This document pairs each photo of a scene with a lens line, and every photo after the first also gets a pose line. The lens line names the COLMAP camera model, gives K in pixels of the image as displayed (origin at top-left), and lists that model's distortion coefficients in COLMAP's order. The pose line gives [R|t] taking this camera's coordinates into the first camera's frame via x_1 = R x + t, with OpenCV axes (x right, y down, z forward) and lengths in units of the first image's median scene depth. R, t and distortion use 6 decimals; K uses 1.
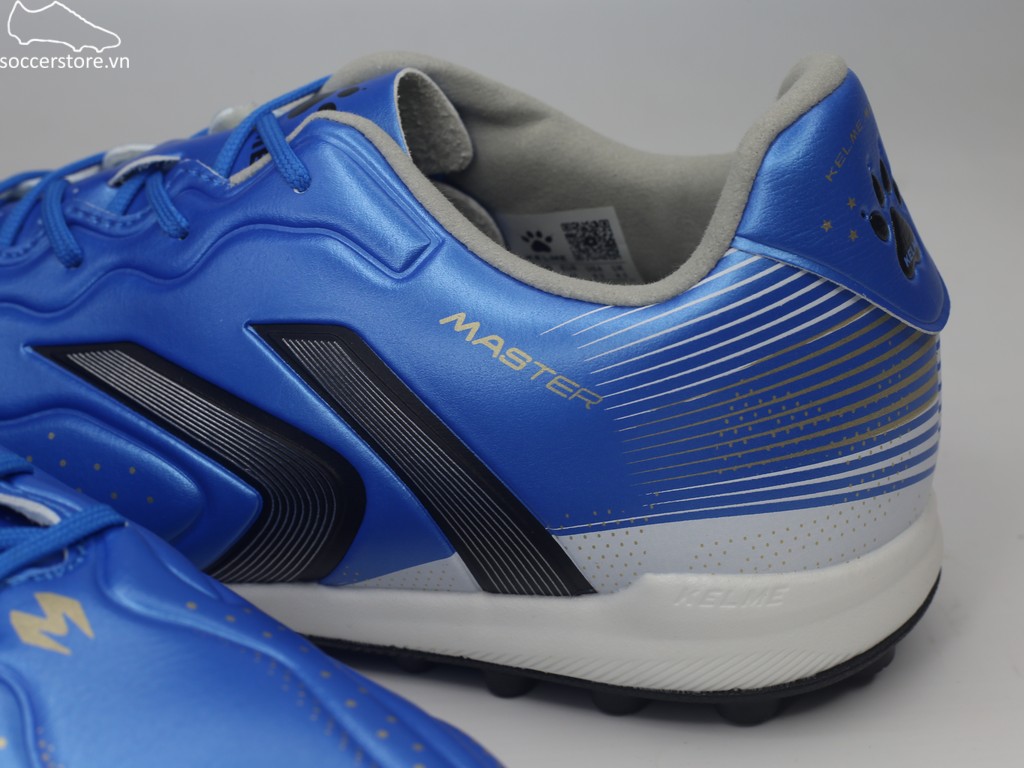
lens RADIAL K [[1934.9, 0, 510.4], [0, 1934.9, 385.7], [0, 0, 1]] dist [-0.140150, 0.000000]
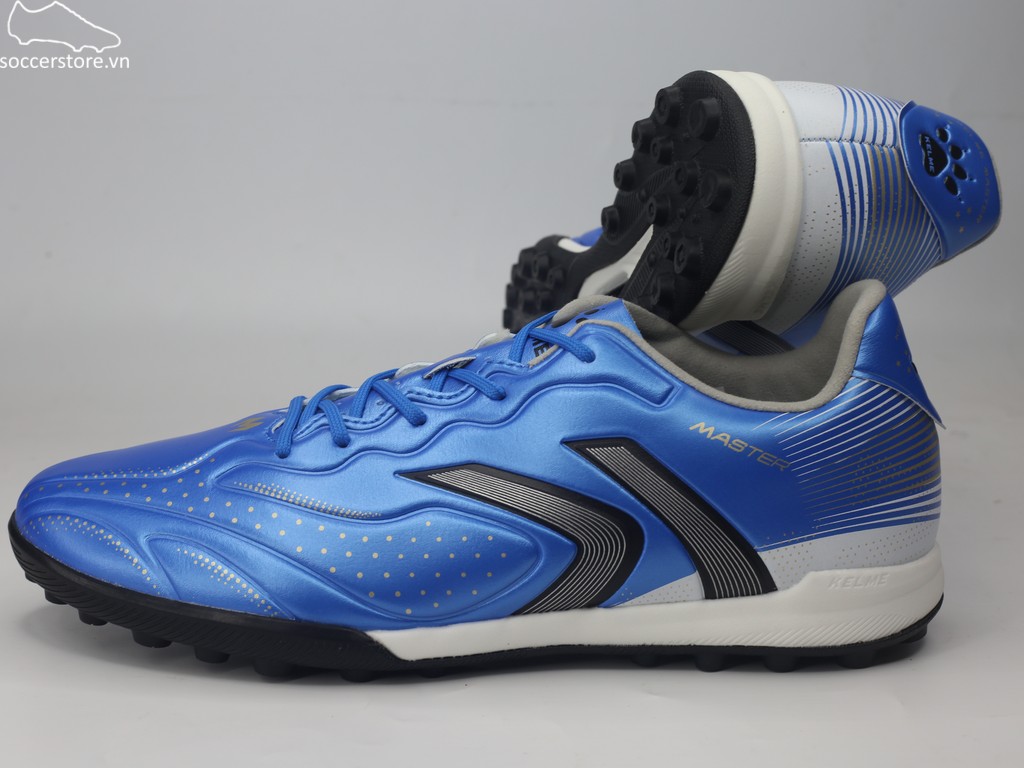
lens RADIAL K [[1934.9, 0, 513.8], [0, 1934.9, 381.4], [0, 0, 1]] dist [-0.140150, 0.000000]
pose [[0.960385, -0.016444, 0.278191, -0.656145], [0.083589, 0.969291, -0.231275, 0.307161], [-0.265845, 0.245366, 0.932267, -0.565652]]
